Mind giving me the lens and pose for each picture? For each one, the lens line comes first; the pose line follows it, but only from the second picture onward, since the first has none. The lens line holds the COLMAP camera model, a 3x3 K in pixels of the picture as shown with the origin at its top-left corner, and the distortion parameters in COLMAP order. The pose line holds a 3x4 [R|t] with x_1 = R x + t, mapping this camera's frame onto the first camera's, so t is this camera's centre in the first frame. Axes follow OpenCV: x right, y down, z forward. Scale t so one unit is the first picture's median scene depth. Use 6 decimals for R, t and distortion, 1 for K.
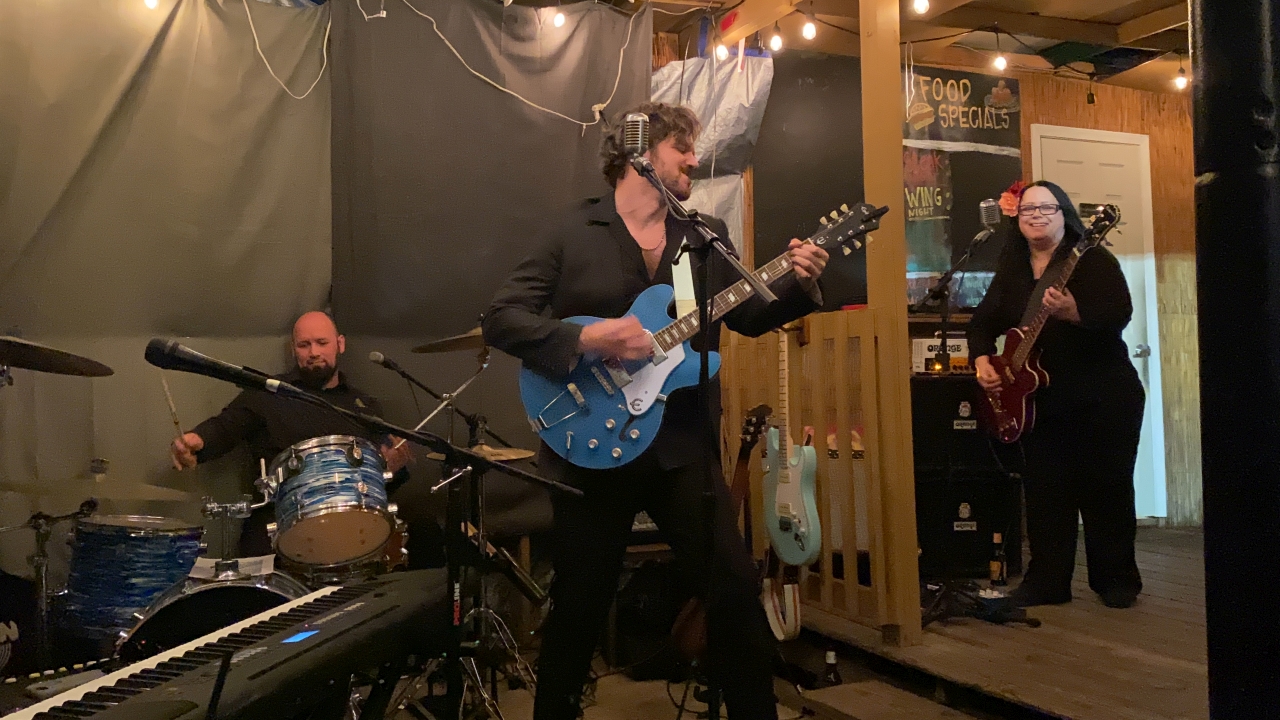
lens RADIAL K [[1131.4, 0, 640.0], [0, 1131.4, 360.0], [0, 0, 1]] dist [0.137980, -0.300508]
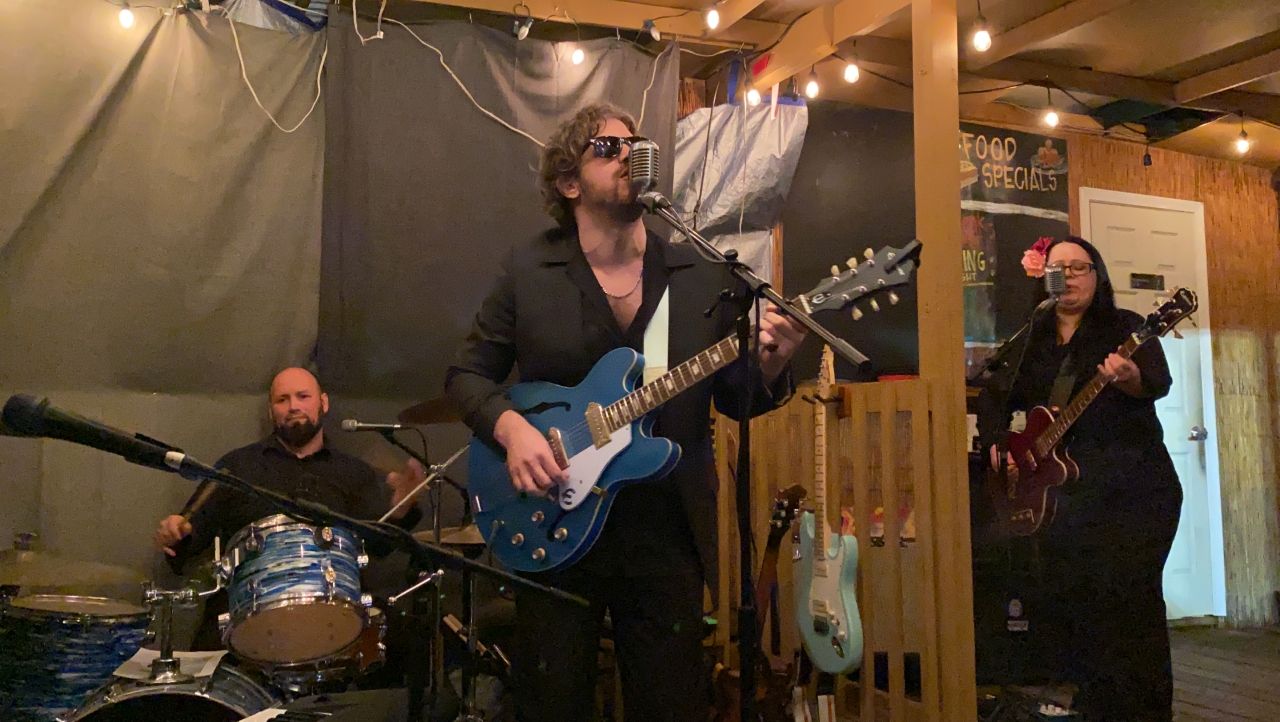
lens RADIAL K [[1132.0, 0, 634.2], [0, 1132.0, 345.3], [0, 0, 1]] dist [0.082447, -0.127394]
pose [[0.999595, 0.023274, -0.016396, -0.005285], [-0.024386, 0.997156, -0.071304, -0.002759], [0.014690, 0.071675, 0.997320, 0.106676]]
